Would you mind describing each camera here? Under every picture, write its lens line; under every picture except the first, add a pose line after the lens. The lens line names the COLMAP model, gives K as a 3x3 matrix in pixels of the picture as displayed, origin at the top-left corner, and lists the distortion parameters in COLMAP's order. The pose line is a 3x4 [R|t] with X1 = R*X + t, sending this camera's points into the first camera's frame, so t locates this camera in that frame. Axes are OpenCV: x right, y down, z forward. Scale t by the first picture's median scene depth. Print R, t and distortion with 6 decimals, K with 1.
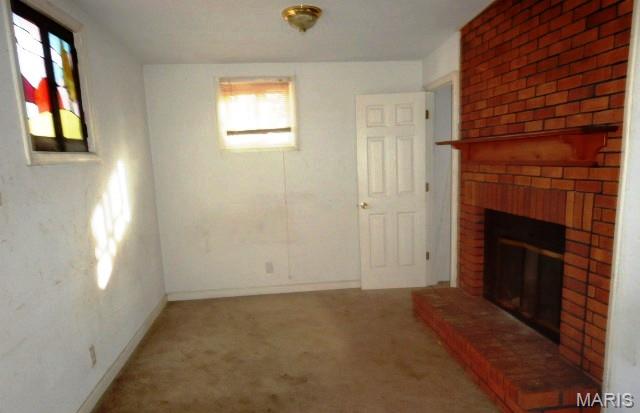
lens RADIAL K [[457.4, 0, 319.4], [0, 457.4, 236.9], [0, 0, 1]] dist [0.006294, -0.002163]
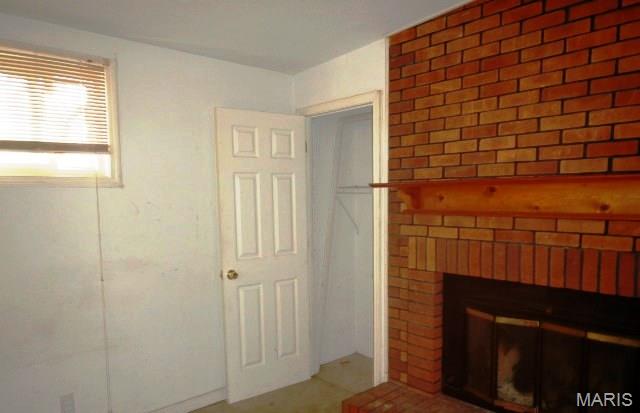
lens RADIAL K [[457.4, 0, 319.4], [0, 457.4, 236.9], [0, 0, 1]] dist [0.006294, -0.002163]
pose [[0.811858, -0.020720, 0.583487, -0.226559], [0.077631, 0.994328, -0.072705, -0.080298], [-0.578671, 0.104323, 0.808861, 0.491844]]
